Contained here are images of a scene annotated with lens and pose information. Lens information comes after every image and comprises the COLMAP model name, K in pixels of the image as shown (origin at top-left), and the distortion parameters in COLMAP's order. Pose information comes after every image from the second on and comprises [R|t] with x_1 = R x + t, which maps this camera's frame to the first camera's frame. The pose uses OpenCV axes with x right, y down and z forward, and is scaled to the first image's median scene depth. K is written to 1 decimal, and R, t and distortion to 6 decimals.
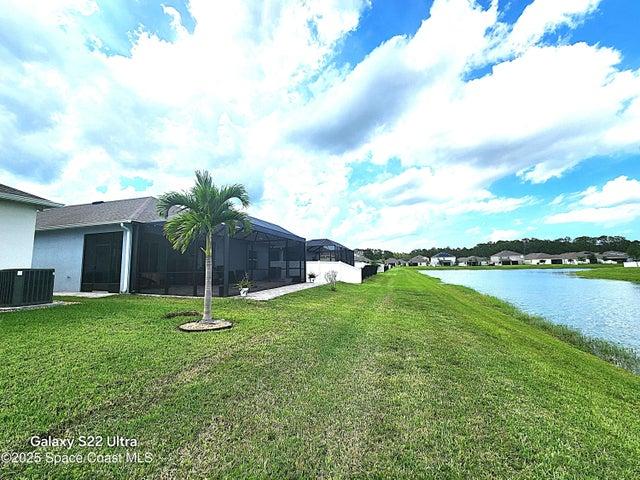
lens RADIAL K [[278.5, 0, 320.0], [0, 278.5, 240.0], [0, 0, 1]] dist [0.009157, 0.000276]
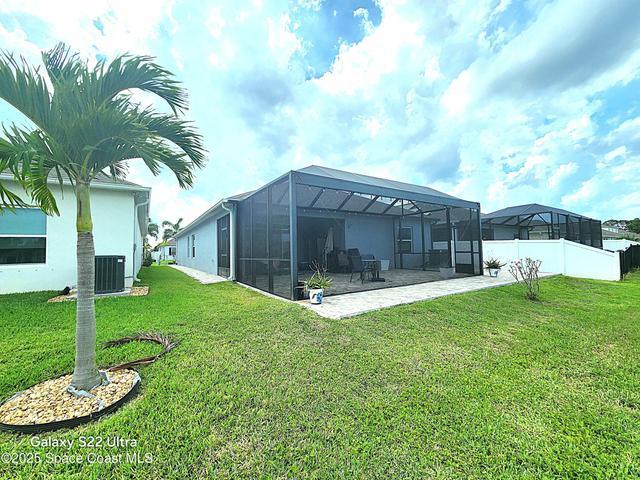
lens RADIAL K [[278.5, 0, 320.0], [0, 278.5, 240.0], [0, 0, 1]] dist [0.009157, 0.000276]
pose [[0.777011, -0.026972, -0.628909, 0.041652], [0.067228, 0.996923, 0.040304, 0.019221], [0.625887, -0.073597, 0.776434, 0.223304]]
